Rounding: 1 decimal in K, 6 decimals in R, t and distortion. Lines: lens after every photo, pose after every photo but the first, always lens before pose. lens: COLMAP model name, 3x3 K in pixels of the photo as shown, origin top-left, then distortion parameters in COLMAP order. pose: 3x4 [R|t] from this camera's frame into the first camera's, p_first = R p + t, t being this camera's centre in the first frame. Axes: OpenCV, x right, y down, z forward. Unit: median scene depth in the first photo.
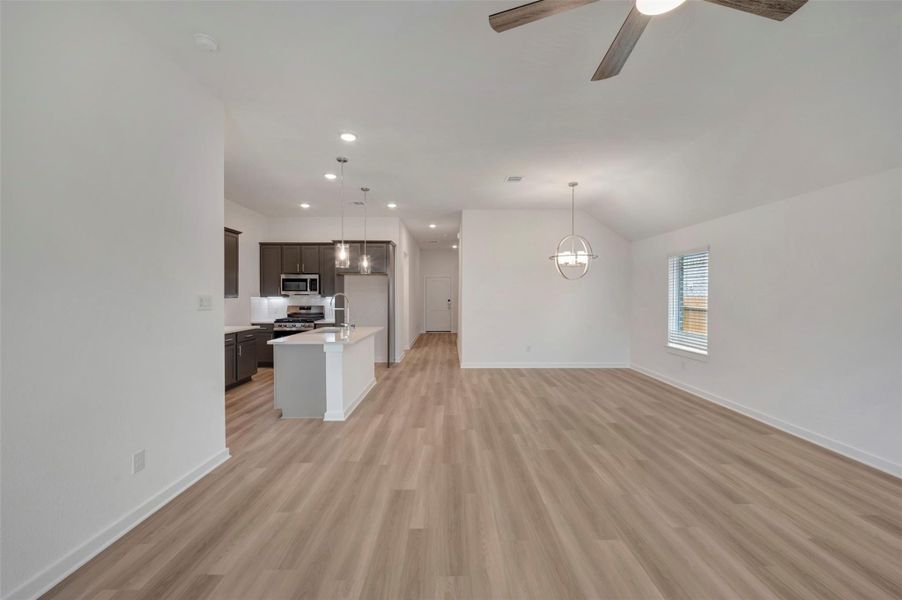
lens RADIAL K [[357.8, 0, 455.7], [0, 357.8, 291.2], [0, 0, 1]] dist [-0.000618, -0.000338]
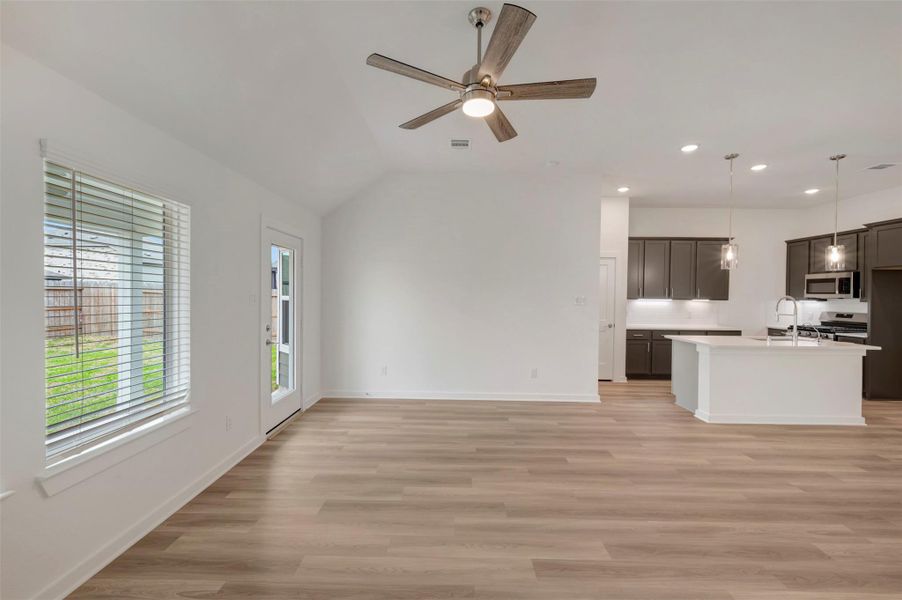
lens RADIAL K [[357.8, 0, 455.7], [0, 357.8, 291.2], [0, 0, 1]] dist [-0.000618, -0.000338]
pose [[-0.004320, -0.007952, -0.999959, 0.719076], [-0.000888, 0.999968, -0.007948, 0.001472], [0.999990, 0.000854, -0.004327, 0.305755]]
